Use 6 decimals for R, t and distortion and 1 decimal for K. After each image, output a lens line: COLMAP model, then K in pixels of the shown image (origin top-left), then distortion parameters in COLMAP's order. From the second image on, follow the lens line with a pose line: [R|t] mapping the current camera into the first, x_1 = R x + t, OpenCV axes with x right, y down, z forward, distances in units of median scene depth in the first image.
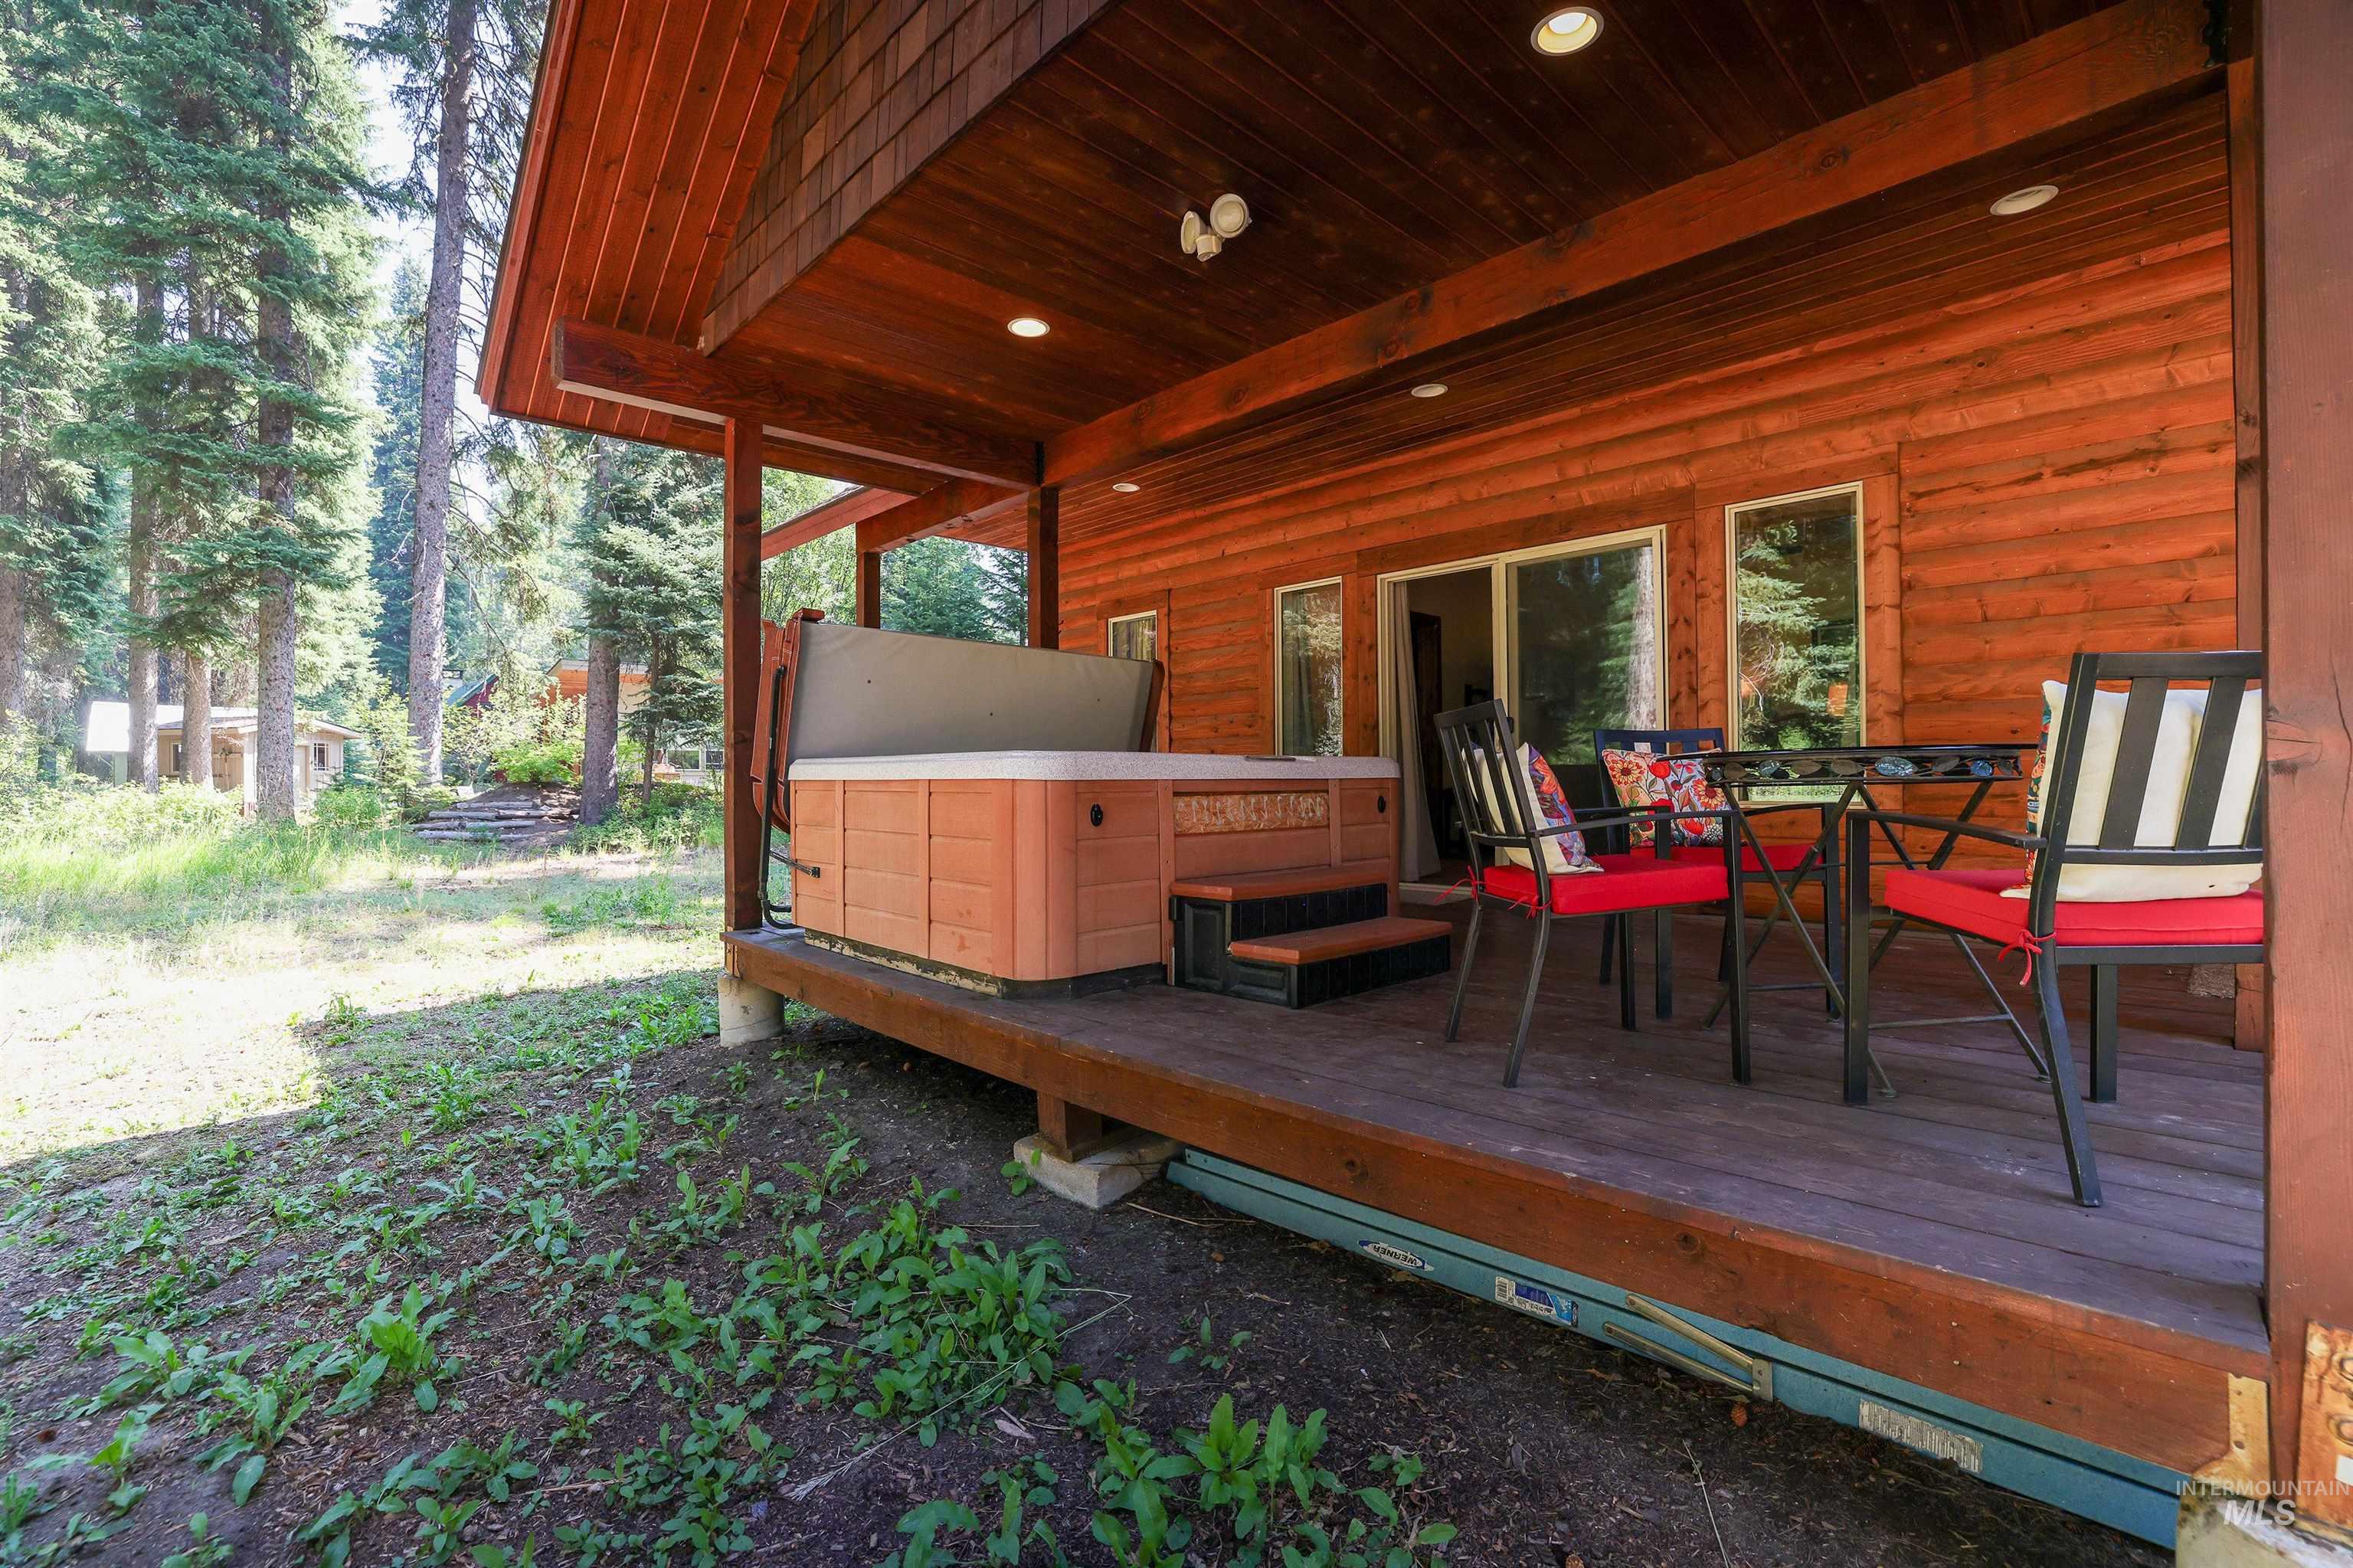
lens RADIAL K [[1013.8, 0, 1179.2], [0, 1013.8, 786.2], [0, 0, 1]] dist [0.000816, 0.000031]
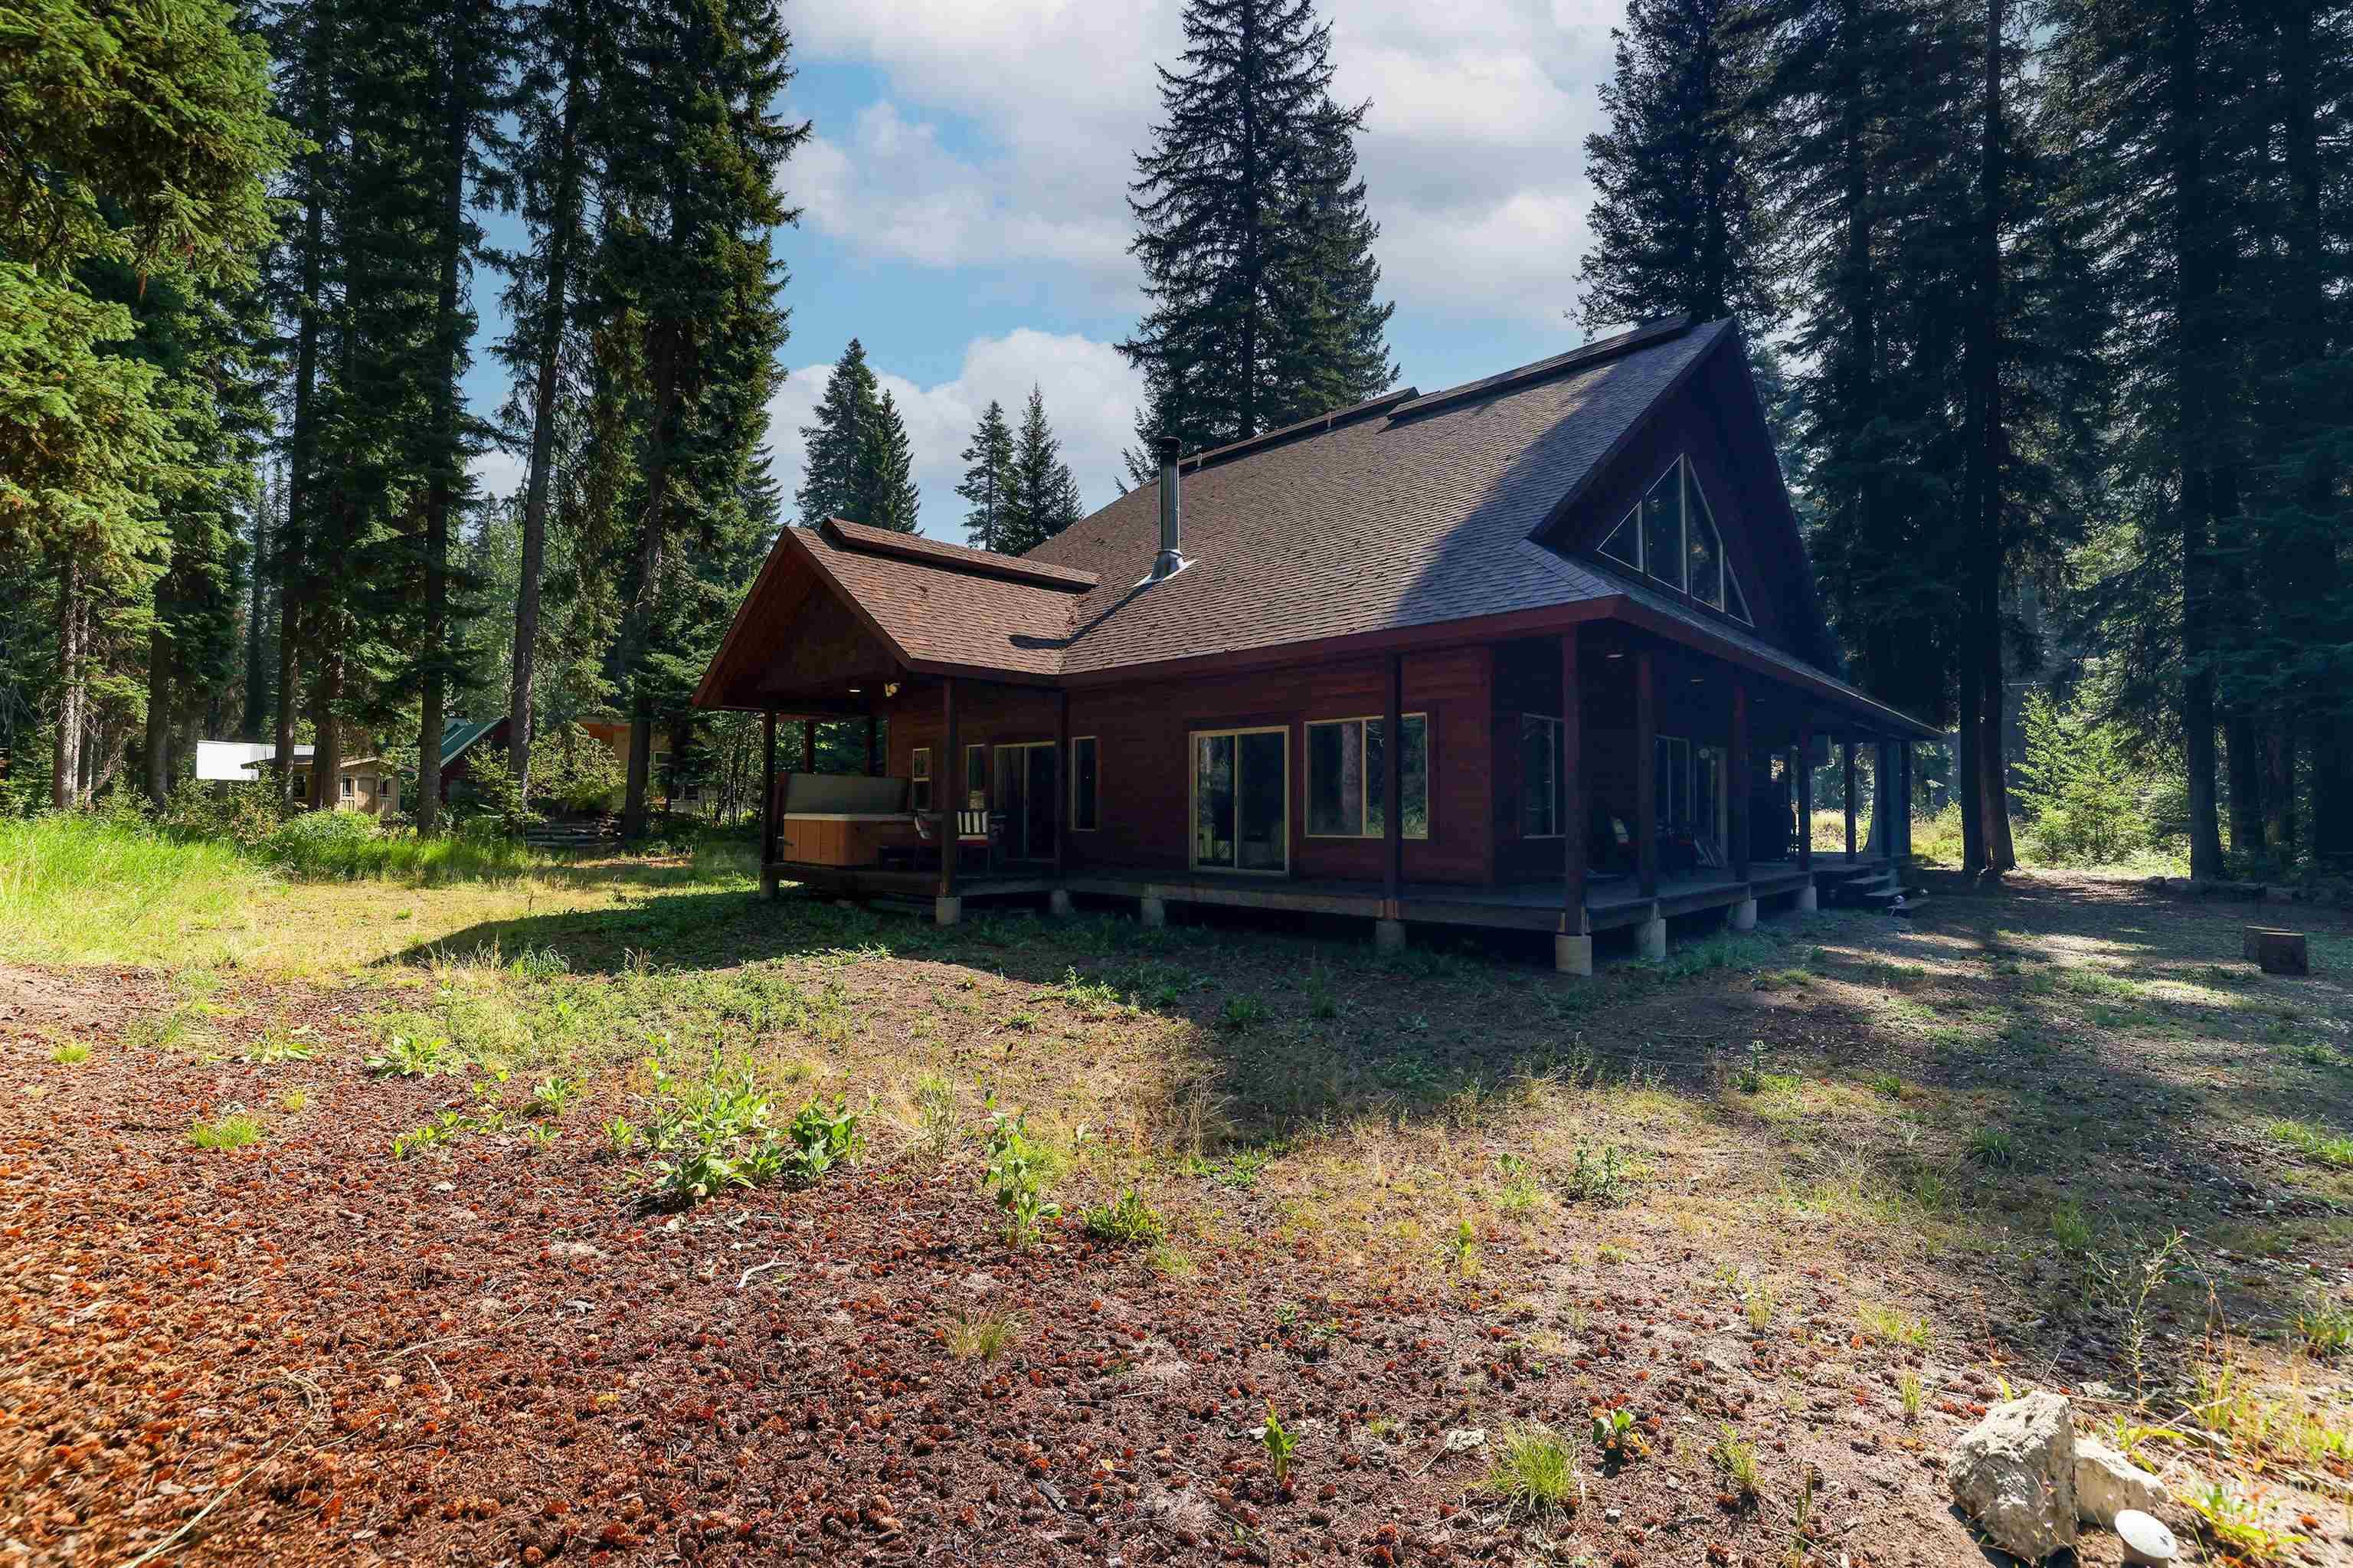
lens RADIAL K [[1013.8, 0, 1178.1], [0, 1013.8, 781.8], [0, 0, 1]] dist [0.000816, 0.000031]
pose [[0.998905, 0.014063, 0.044621, 0.196259], [-0.012552, 0.999344, -0.033979, -0.007514], [-0.045069, 0.033381, 0.998426, -0.612142]]
